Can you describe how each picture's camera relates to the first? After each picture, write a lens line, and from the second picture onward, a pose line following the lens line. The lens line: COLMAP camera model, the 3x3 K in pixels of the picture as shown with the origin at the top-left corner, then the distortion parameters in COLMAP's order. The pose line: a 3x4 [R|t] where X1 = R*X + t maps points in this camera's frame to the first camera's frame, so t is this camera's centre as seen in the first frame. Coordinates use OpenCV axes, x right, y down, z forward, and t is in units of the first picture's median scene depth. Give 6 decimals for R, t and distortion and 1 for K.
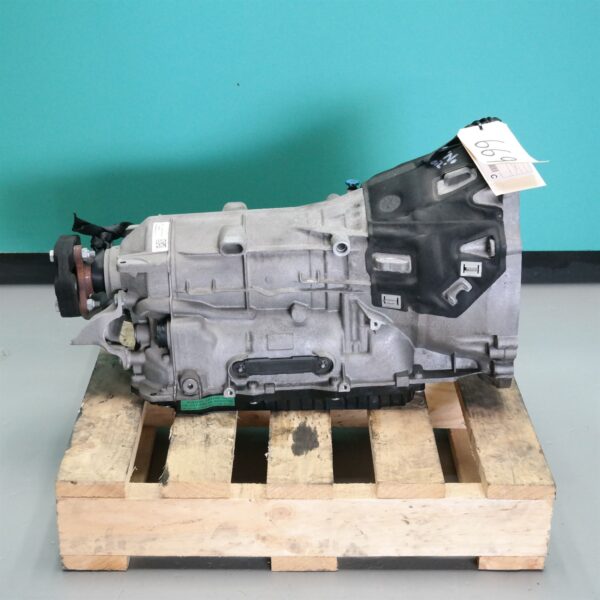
lens RADIAL K [[1229.5, 0, 300.0], [0, 1229.5, 300.0], [0, 0, 1]] dist [0.006598, 0.034871]
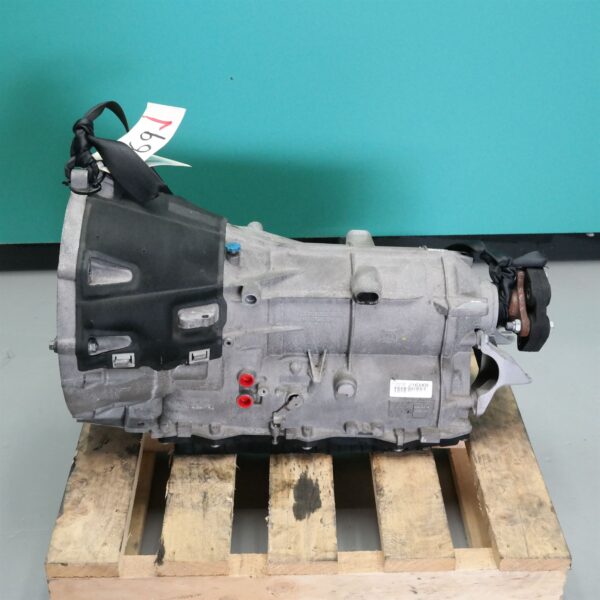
lens RADIAL K [[982.7, 0, 300.0], [0, 982.7, 300.0], [0, 0, 1]] dist [-0.049940, -0.039401]
pose [[0.999848, -0.016241, 0.006274, -0.003537], [0.015260, 0.990963, 0.133268, -0.143553], [-0.008381, -0.133152, 0.991060, 0.266343]]
